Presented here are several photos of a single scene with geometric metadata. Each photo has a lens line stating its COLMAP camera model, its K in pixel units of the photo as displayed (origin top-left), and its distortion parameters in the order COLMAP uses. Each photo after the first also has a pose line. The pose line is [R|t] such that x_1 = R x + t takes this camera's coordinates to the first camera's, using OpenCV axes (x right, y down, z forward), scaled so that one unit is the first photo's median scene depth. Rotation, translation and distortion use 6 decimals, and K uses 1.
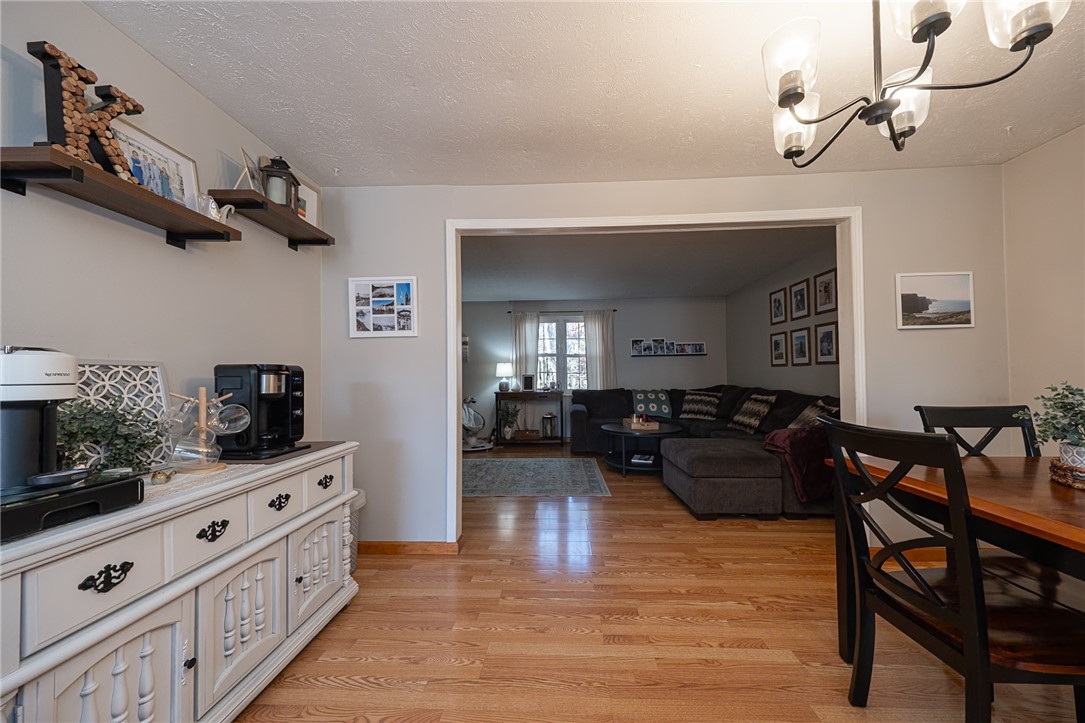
lens RADIAL K [[383.5, 0, 545.7], [0, 383.5, 367.1], [0, 0, 1]] dist [0.002378, -0.000105]
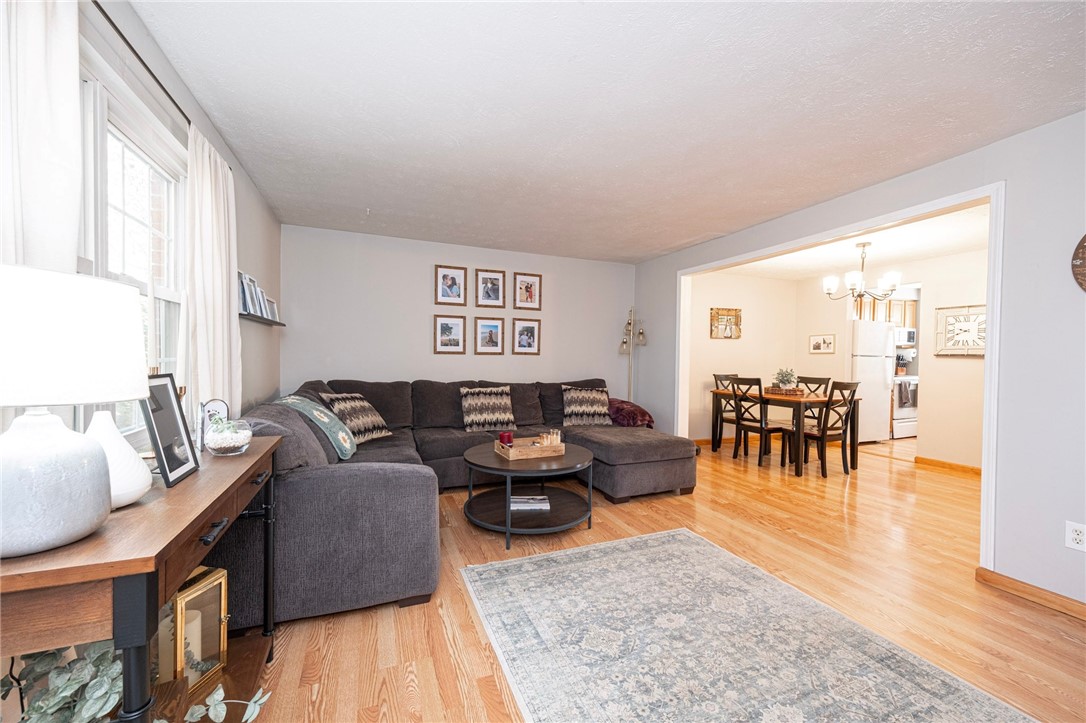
lens RADIAL K [[422.8, 0, 540.1], [0, 422.8, 363.8], [0, 0, 1]] dist [0.011823, -0.000840]
pose [[-0.411700, -0.011518, 0.911247, -0.429634], [-0.026308, 0.999654, 0.000749, 0.017260], [-0.910940, -0.023664, -0.411860, 1.470045]]
